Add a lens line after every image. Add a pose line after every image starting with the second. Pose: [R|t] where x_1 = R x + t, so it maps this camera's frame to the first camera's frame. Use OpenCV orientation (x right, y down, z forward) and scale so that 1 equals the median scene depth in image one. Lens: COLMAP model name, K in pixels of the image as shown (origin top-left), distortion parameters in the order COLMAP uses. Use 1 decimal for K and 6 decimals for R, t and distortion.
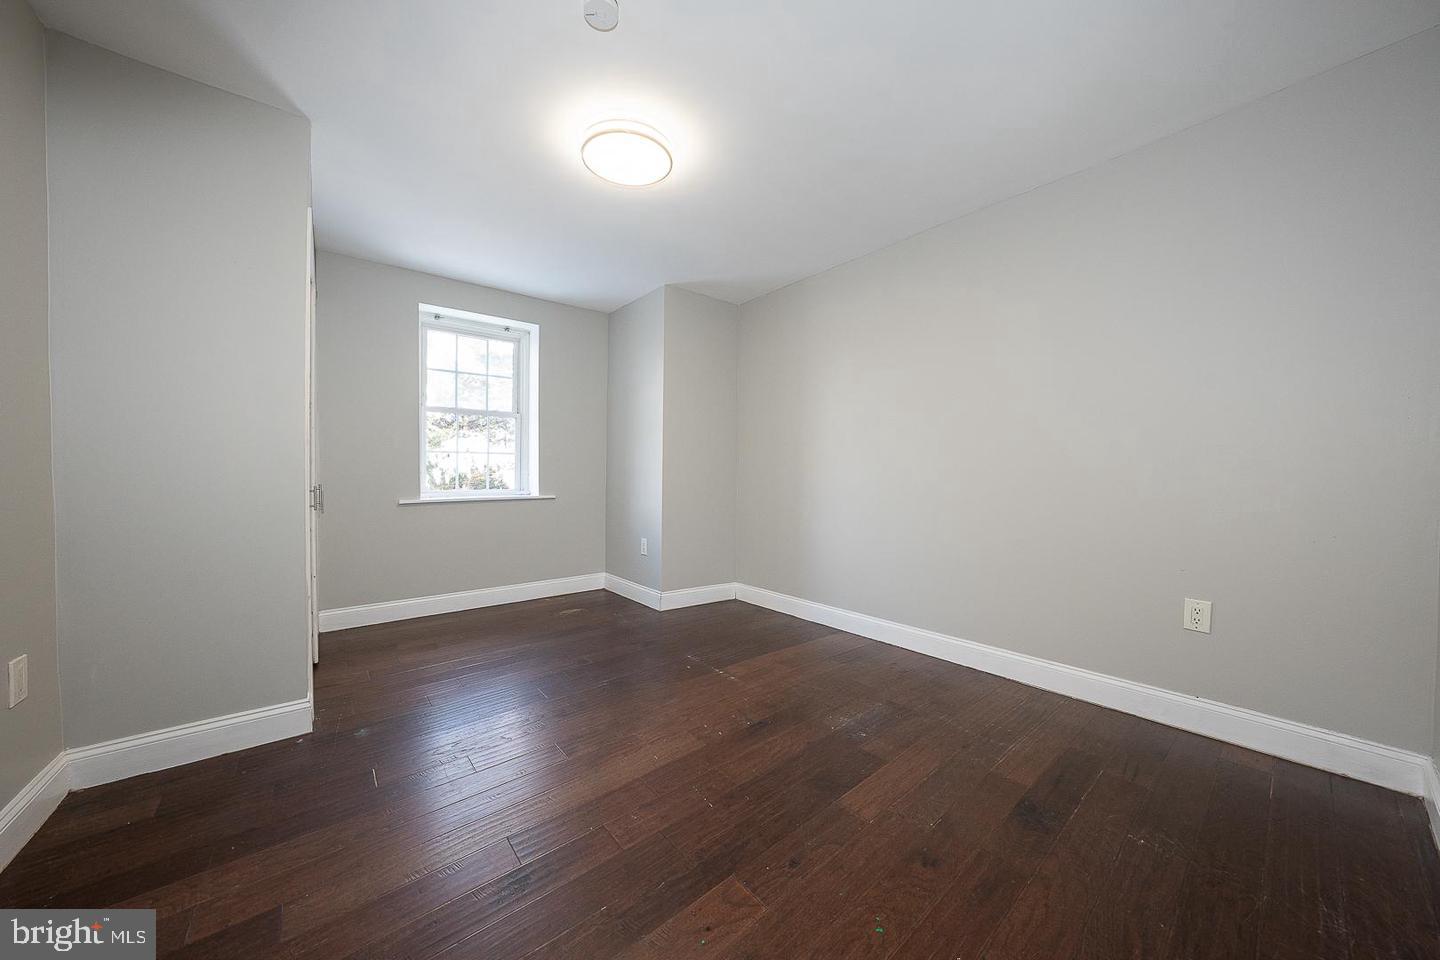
lens RADIAL K [[489.7, 0, 720.0], [0, 489.7, 480.0], [0, 0, 1]] dist [-0.027387, 0.006901]
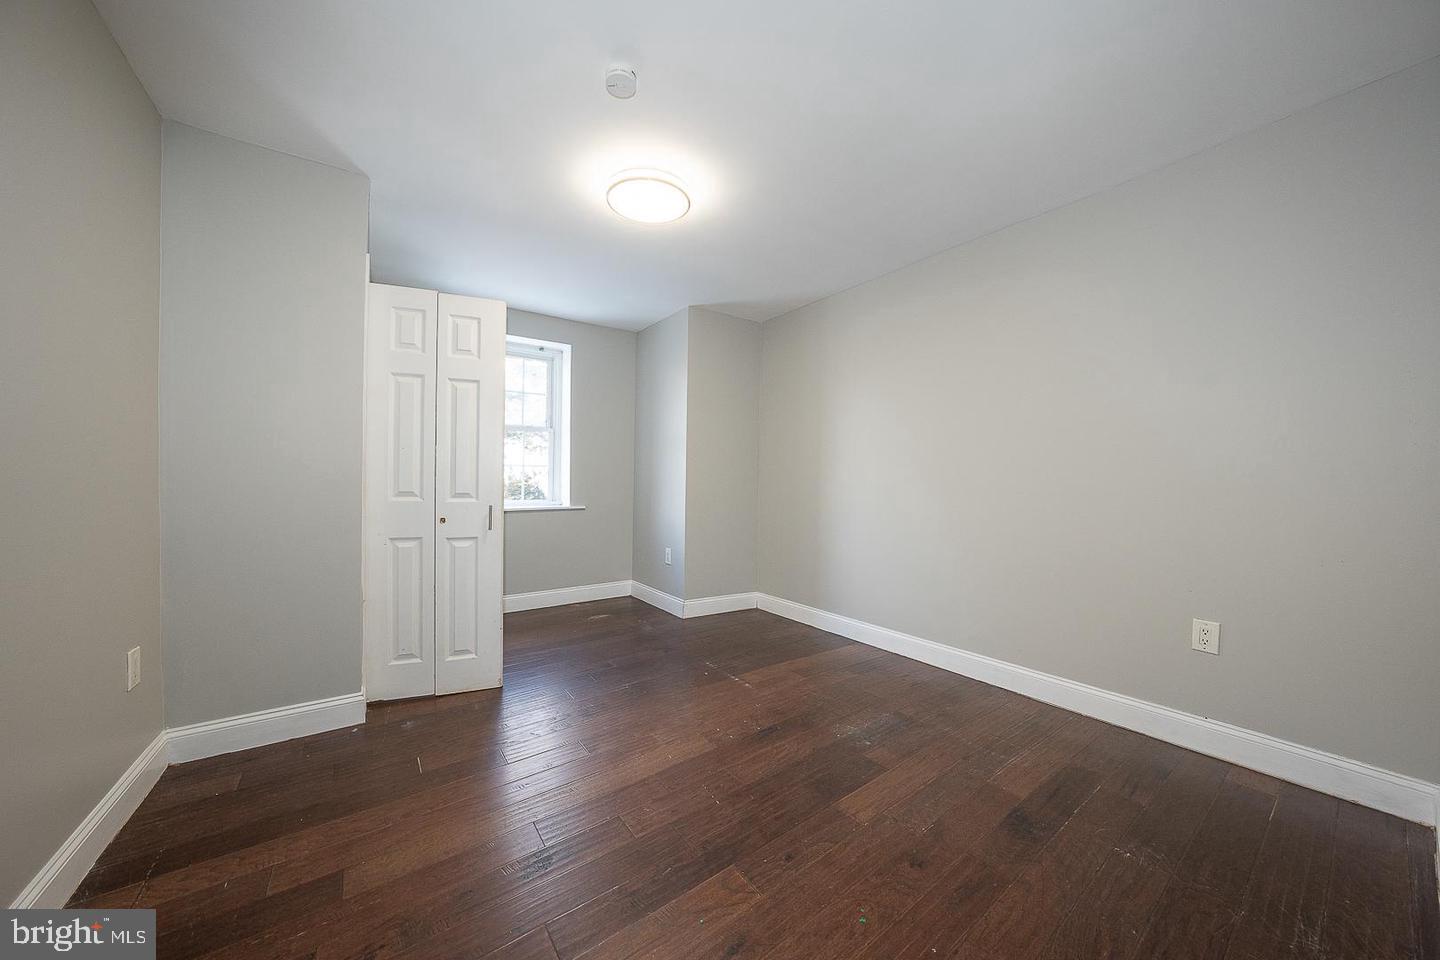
lens RADIAL K [[489.7, 0, 720.0], [0, 489.7, 480.0], [0, 0, 1]] dist [-0.027387, 0.006901]
pose [[0.997950, 0.003464, -0.063902, 0.049378], [-0.004216, 0.999923, -0.011647, -0.033669], [0.063857, 0.011892, 0.997888, -0.082565]]
